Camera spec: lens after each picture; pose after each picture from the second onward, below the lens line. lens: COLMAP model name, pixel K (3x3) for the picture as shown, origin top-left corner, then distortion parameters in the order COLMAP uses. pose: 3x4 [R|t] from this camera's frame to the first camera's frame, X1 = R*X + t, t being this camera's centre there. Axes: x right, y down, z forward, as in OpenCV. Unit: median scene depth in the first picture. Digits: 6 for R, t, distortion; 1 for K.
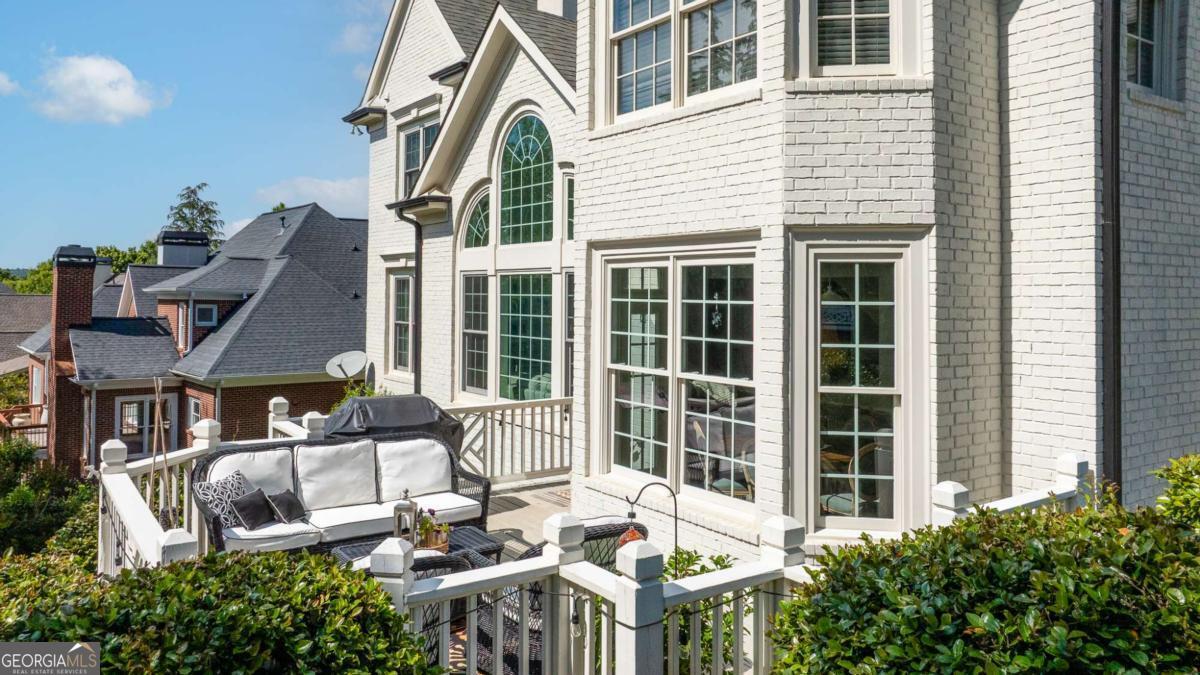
lens RADIAL K [[780.4, 0, 603.3], [0, 780.4, 297.0], [0, 0, 1]] dist [-0.003459, 0.000222]
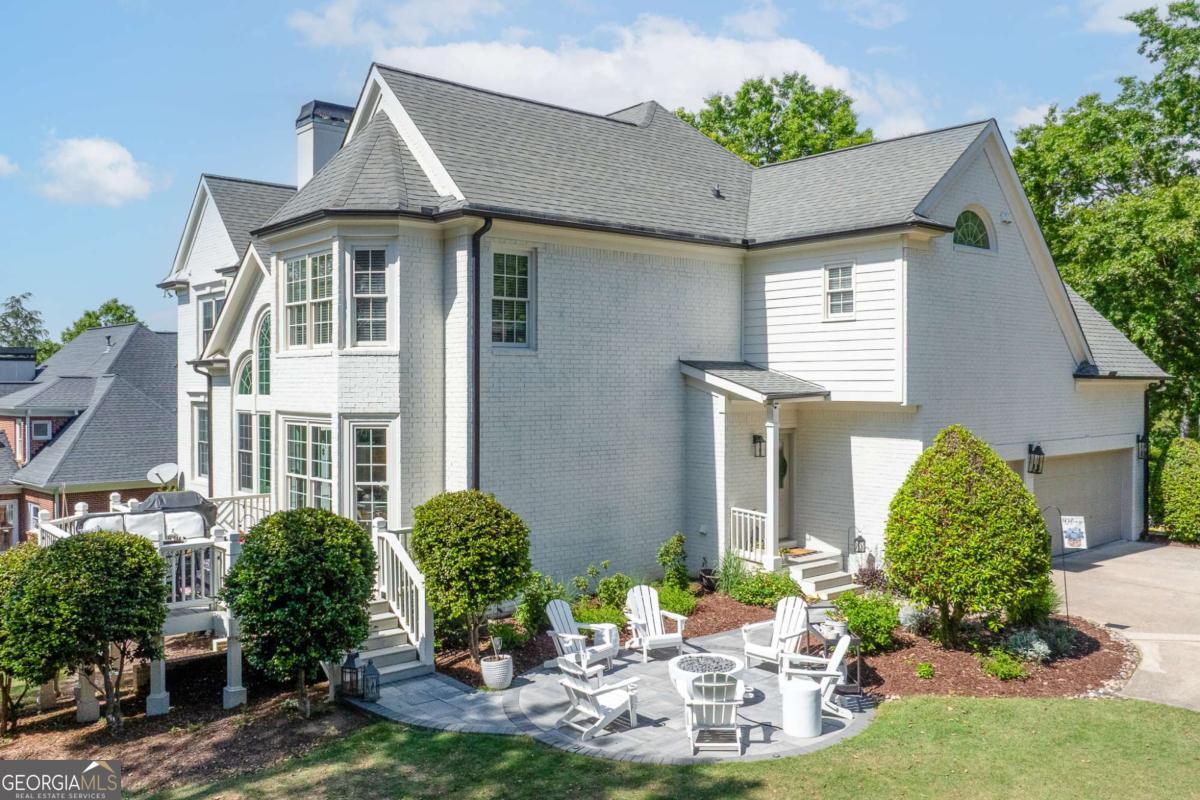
lens RADIAL K [[1031.8, 0, 600.0], [0, 1031.8, 400.0], [0, 0, 1]] dist [-0.007124, 0.002043]
pose [[0.998238, -0.011844, 0.058151, 0.385558], [0.010308, 0.999592, 0.026642, -0.094832], [-0.058442, -0.025996, 0.997952, -0.974968]]
